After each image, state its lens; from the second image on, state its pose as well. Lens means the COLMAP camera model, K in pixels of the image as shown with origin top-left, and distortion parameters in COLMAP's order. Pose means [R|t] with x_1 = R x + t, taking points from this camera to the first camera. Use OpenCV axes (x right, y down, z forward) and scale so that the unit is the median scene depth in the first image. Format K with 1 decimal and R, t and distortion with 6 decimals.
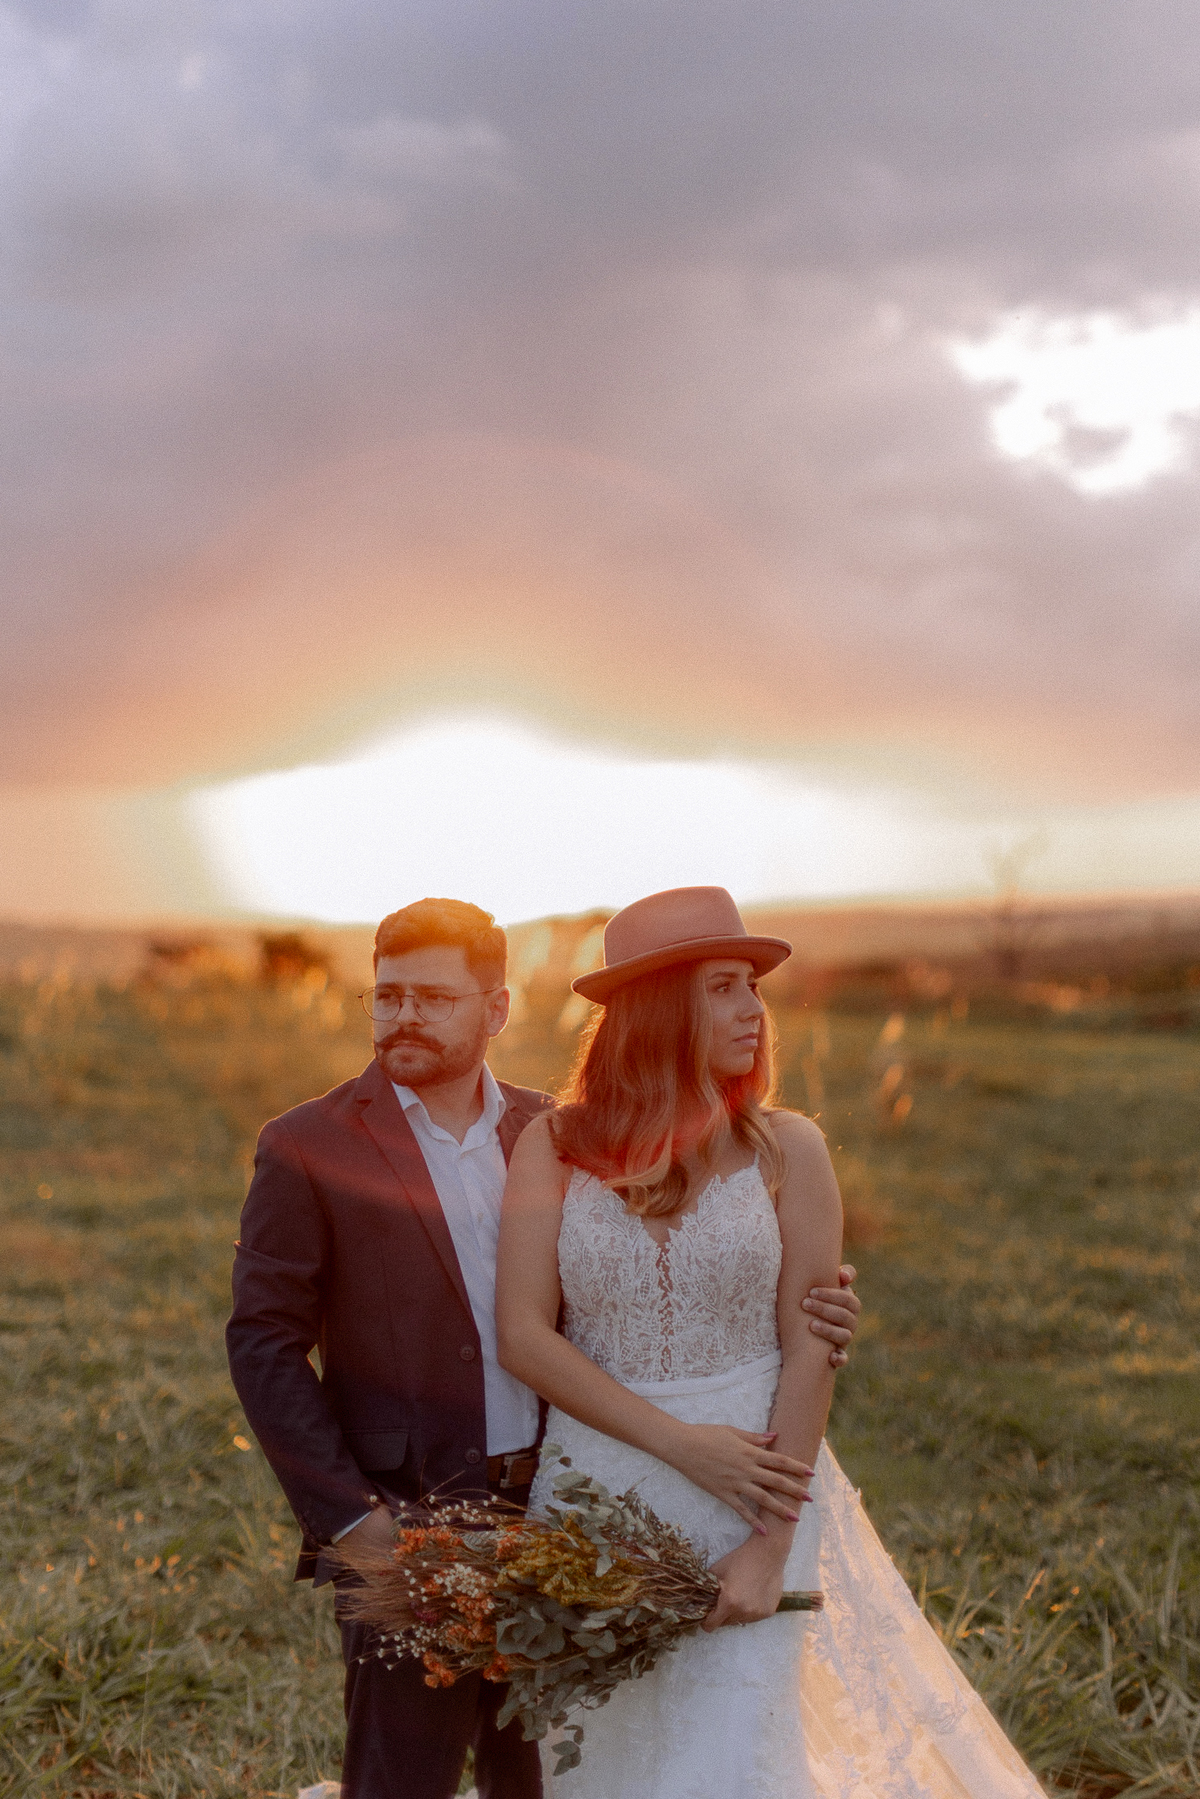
lens RADIAL K [[3345.1, 0, 600.0], [0, 3345.1, 899.5], [0, 0, 1]] dist [0.047780, 0.057692]
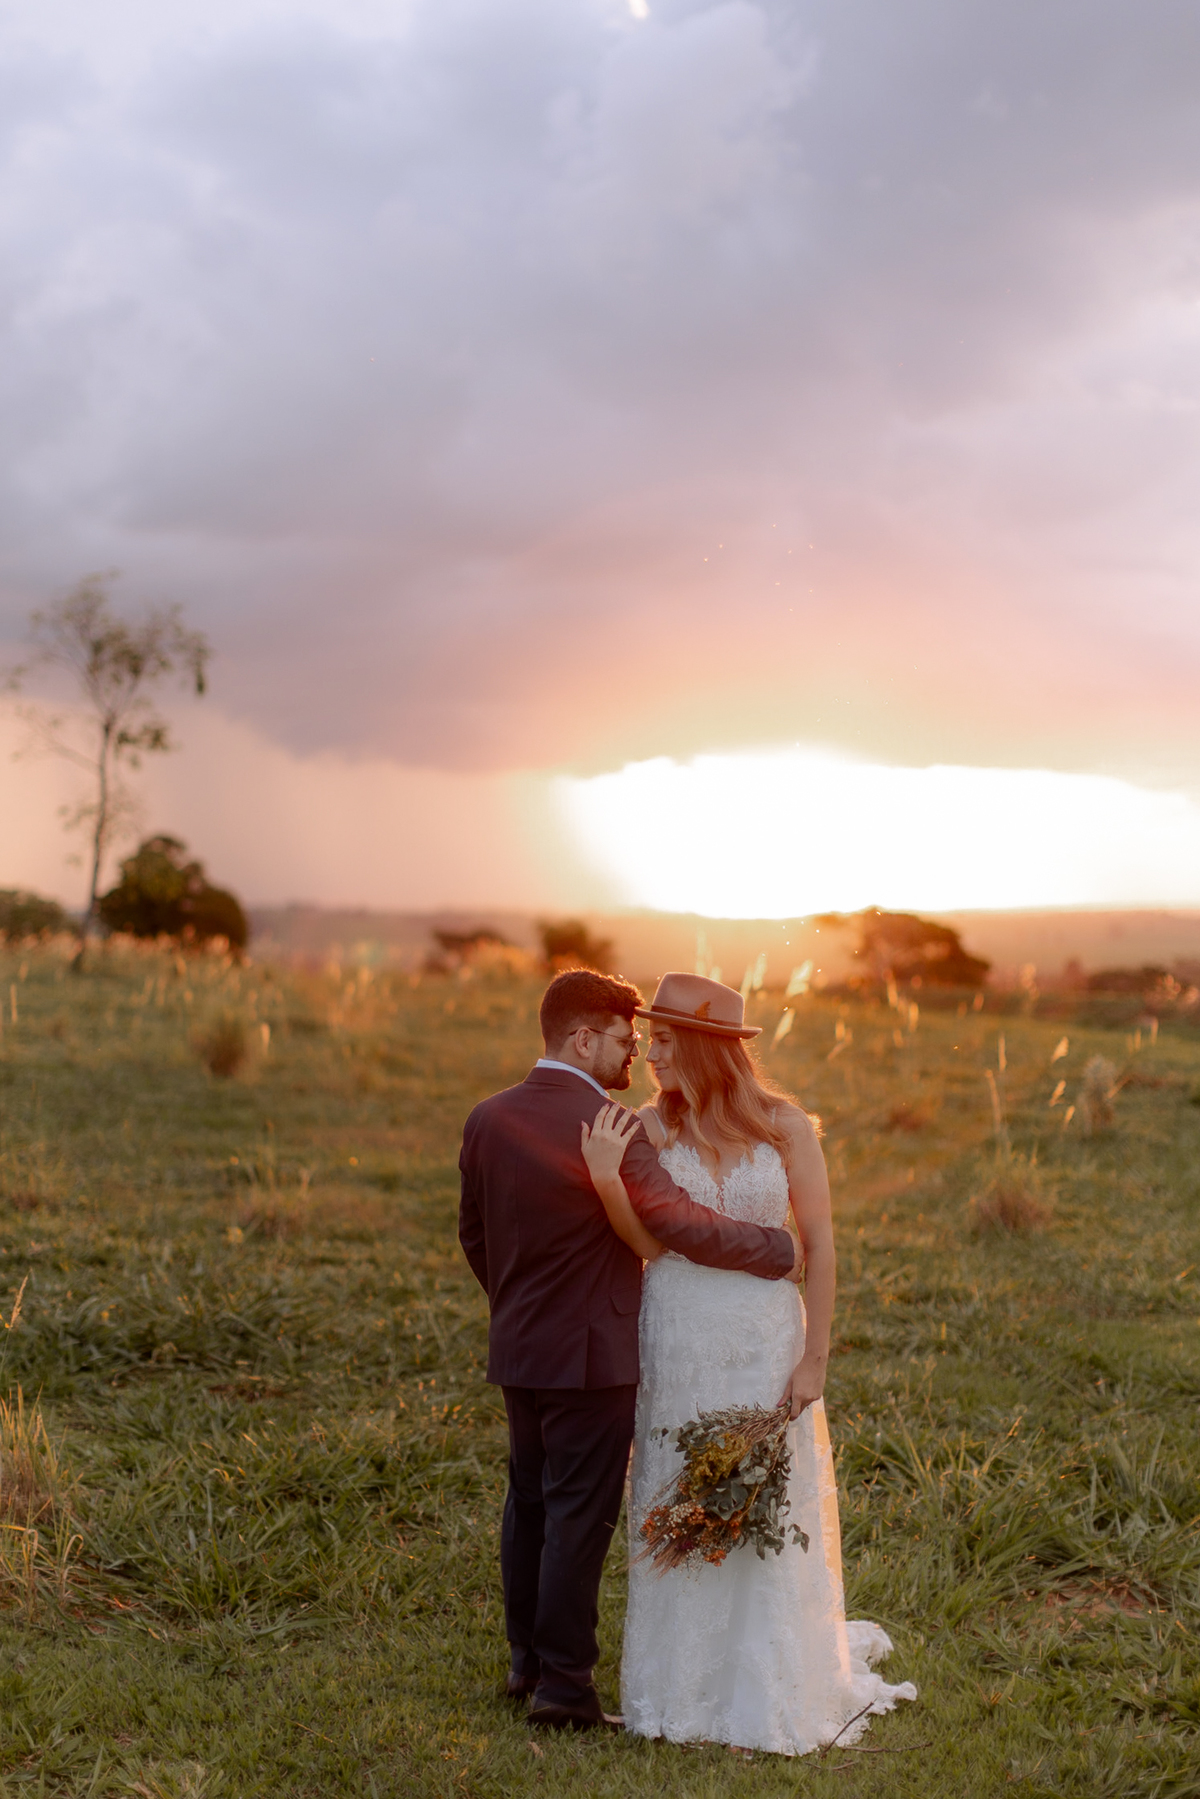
lens RADIAL K [[3420.4, 0, 600.0], [0, 3420.4, 899.5], [0, 0, 1]] dist [-0.005155, 0.053693]
pose [[0.995990, 0.025271, -0.085825, 0.046463], [-0.024934, 0.999677, 0.005001, -0.027122], [0.085924, -0.002841, 0.996298, -0.388905]]
